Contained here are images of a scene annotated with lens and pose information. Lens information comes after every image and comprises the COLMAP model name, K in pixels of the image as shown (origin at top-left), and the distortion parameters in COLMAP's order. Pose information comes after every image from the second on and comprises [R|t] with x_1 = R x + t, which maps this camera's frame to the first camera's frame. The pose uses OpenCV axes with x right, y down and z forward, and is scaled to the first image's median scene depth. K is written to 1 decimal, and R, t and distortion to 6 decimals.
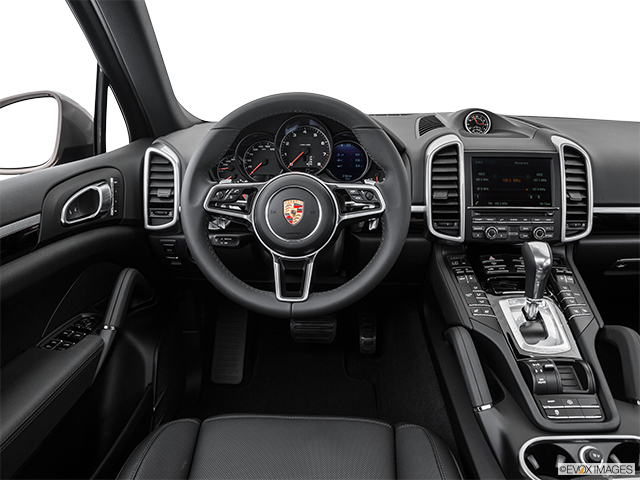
lens RADIAL K [[493.4, 0, 320.0], [0, 493.4, 240.0], [0, 0, 1]] dist [-0.127211, 0.067276]
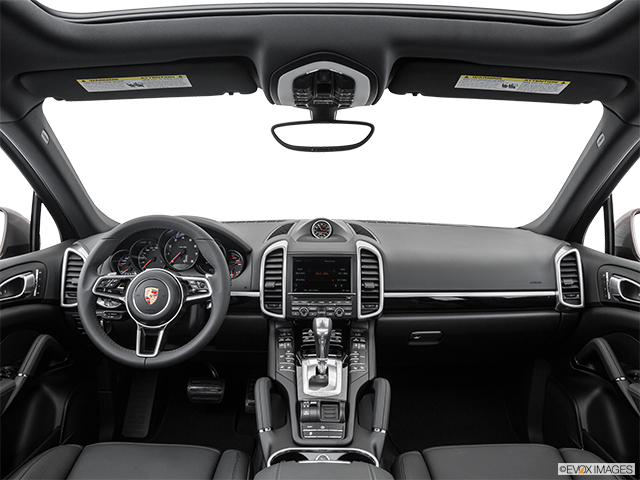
lens RADIAL K [[487.8, 0, 306.5], [0, 487.8, 241.5], [0, 0, 1]] dist [-0.122934, 0.069204]
pose [[0.999736, 0.006471, 0.022057, 0.325687], [-0.002601, 0.985239, -0.171162, 0.025159], [-0.022839, 0.171060, 0.984996, -0.394312]]
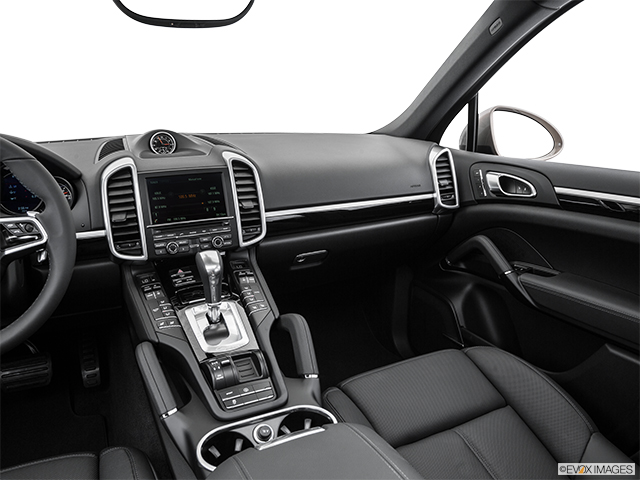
lens RADIAL K [[493.4, 0, 320.0], [0, 493.4, 240.0], [0, 0, 1]] dist [-0.127211, 0.067276]
pose [[0.876882, -0.125335, 0.464079, 0.142930], [0.140374, 0.990096, 0.002159, 0.011283], [-0.459753, 0.063251, 0.885791, -0.084205]]
